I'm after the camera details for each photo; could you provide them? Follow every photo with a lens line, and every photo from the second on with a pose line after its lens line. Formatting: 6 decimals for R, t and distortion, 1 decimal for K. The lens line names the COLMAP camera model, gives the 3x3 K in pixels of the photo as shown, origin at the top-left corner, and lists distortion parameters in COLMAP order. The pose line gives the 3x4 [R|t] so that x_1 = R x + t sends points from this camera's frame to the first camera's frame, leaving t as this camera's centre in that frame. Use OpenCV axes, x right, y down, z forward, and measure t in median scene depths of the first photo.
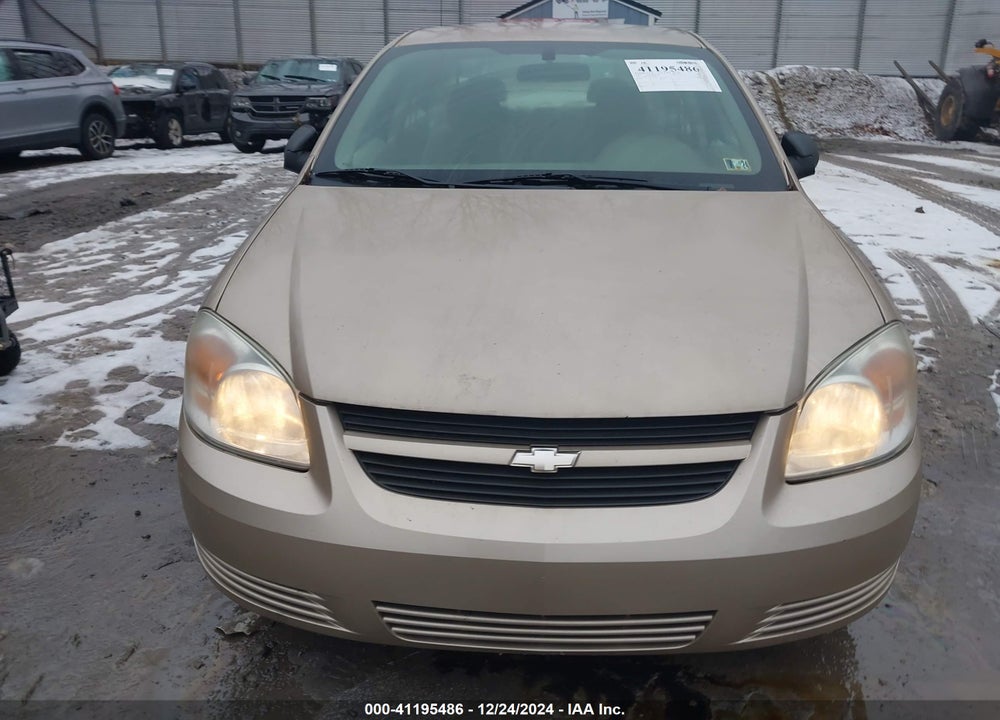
lens RADIAL K [[783.0, 0, 505.7], [0, 783.0, 363.3], [0, 0, 1]] dist [0.008845, -0.006635]
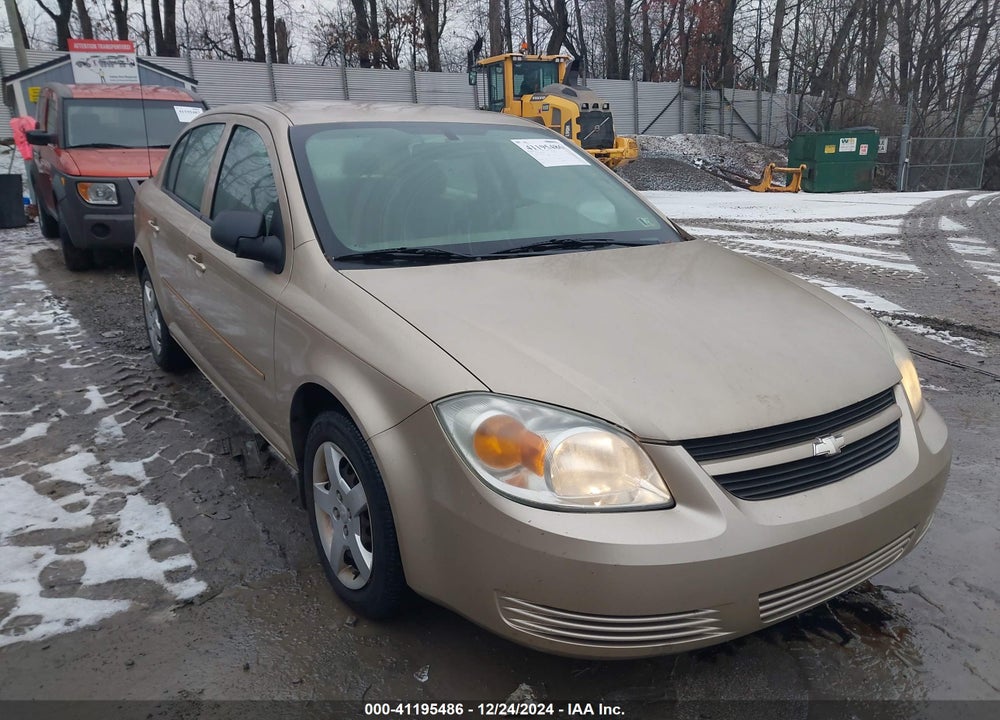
lens RADIAL K [[783.0, 0, 499.6], [0, 783.0, 361.6], [0, 0, 1]] dist [0.008845, -0.006635]
pose [[0.815284, -0.159137, 0.556764, -0.639588], [0.201203, 0.979440, -0.014678, -0.061841], [-0.542981, 0.123990, 0.830541, 0.103704]]
